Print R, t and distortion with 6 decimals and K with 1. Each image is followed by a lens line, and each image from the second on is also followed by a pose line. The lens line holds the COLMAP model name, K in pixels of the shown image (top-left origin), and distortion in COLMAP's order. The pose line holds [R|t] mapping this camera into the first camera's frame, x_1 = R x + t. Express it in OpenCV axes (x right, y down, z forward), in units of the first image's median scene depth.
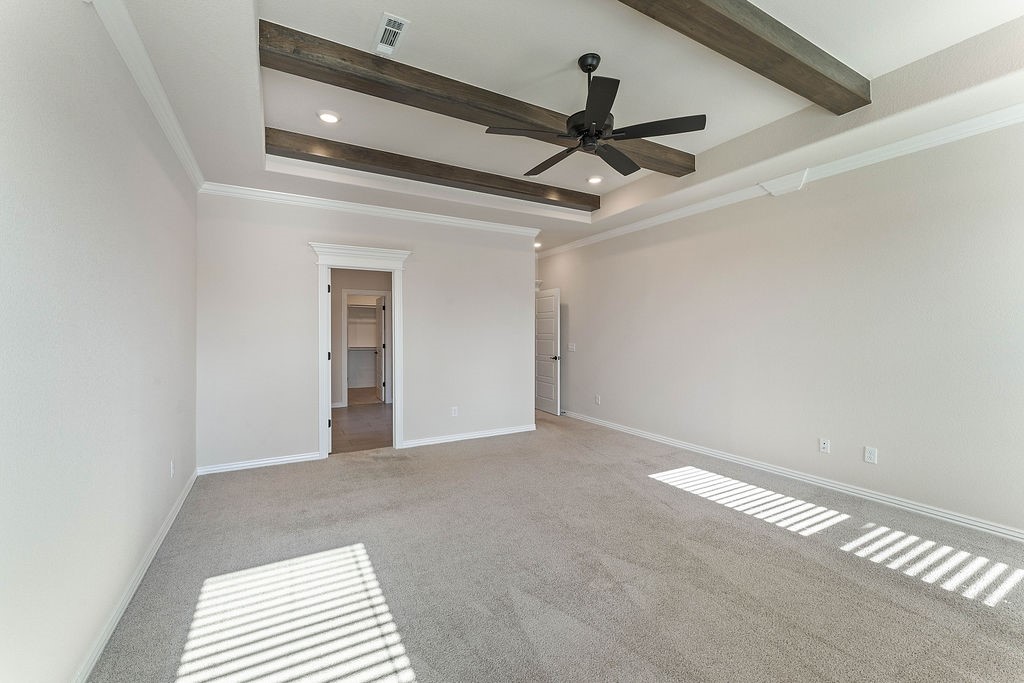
lens RADIAL K [[416.3, 0, 504.5], [0, 416.3, 334.9], [0, 0, 1]] dist [0.000799, 0.000002]
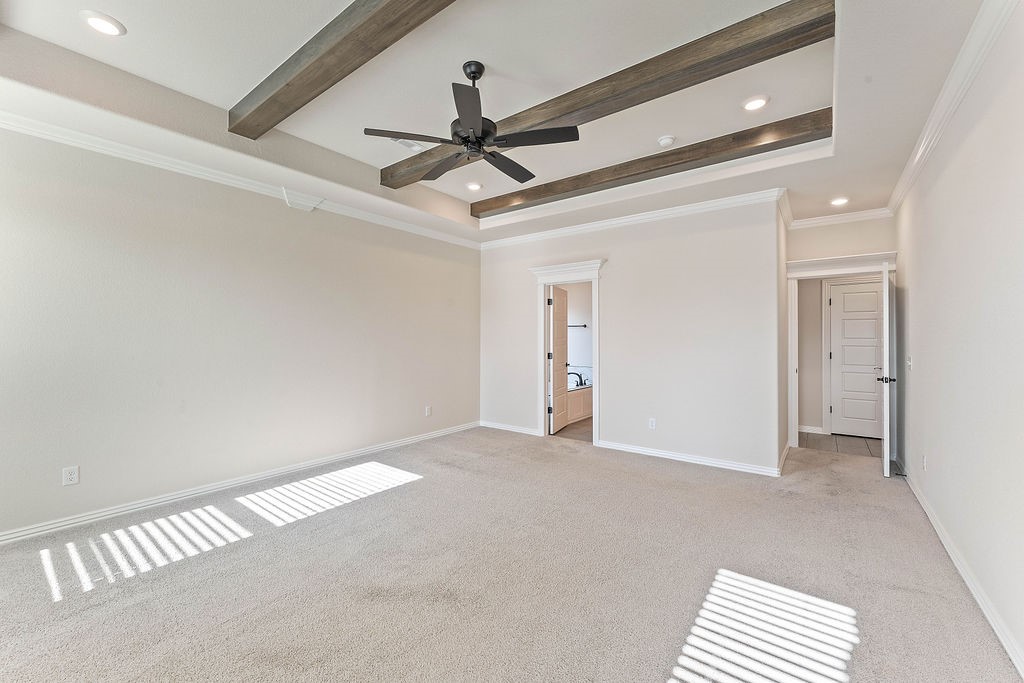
lens RADIAL K [[416.3, 0, 502.5], [0, 416.3, 340.3], [0, 0, 1]] dist [0.000799, 0.000002]
pose [[0.400461, 0.001574, -0.916312, 0.631641], [-0.003523, 0.999994, 0.000178, 0.002100], [0.916307, 0.003157, 0.400465, 0.357365]]
